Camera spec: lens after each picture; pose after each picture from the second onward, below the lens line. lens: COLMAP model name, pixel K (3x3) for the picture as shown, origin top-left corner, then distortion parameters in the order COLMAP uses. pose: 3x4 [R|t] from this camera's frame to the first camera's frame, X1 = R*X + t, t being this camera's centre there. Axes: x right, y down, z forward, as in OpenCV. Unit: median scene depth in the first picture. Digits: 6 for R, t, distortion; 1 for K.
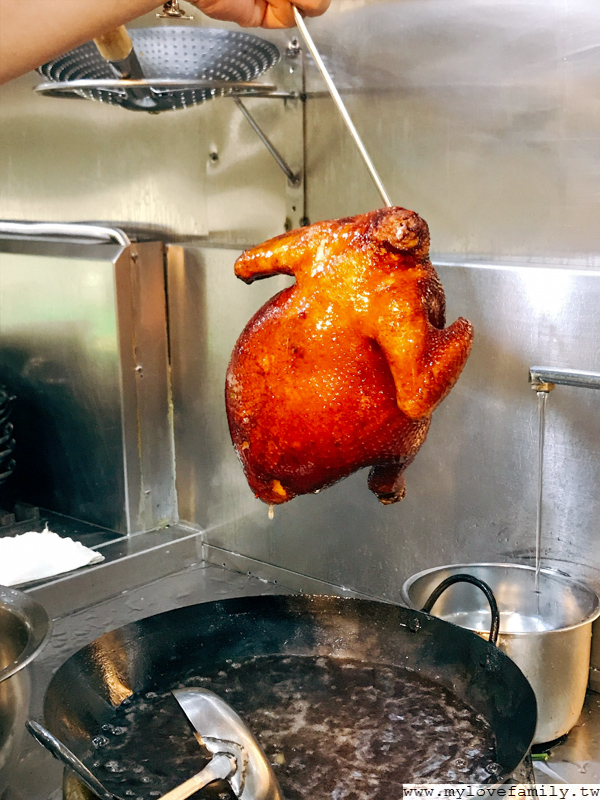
lens RADIAL K [[1227.1, 0, 300.0], [0, 1227.1, 400.0], [0, 0, 1]] dist [0.150648, -0.097893]
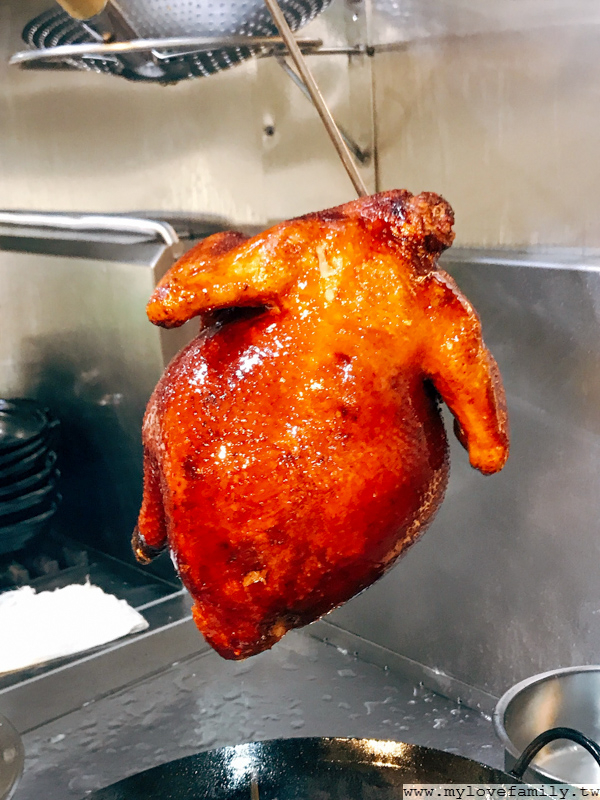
lens RADIAL K [[1227.1, 0, 300.0], [0, 1227.1, 400.0], [0, 0, 1]] dist [0.150648, -0.097893]
pose [[0.992145, -0.019130, -0.123623, 0.050825], [0.023552, 0.999130, 0.034410, -0.052058], [0.122857, -0.037051, 0.991732, 0.206508]]
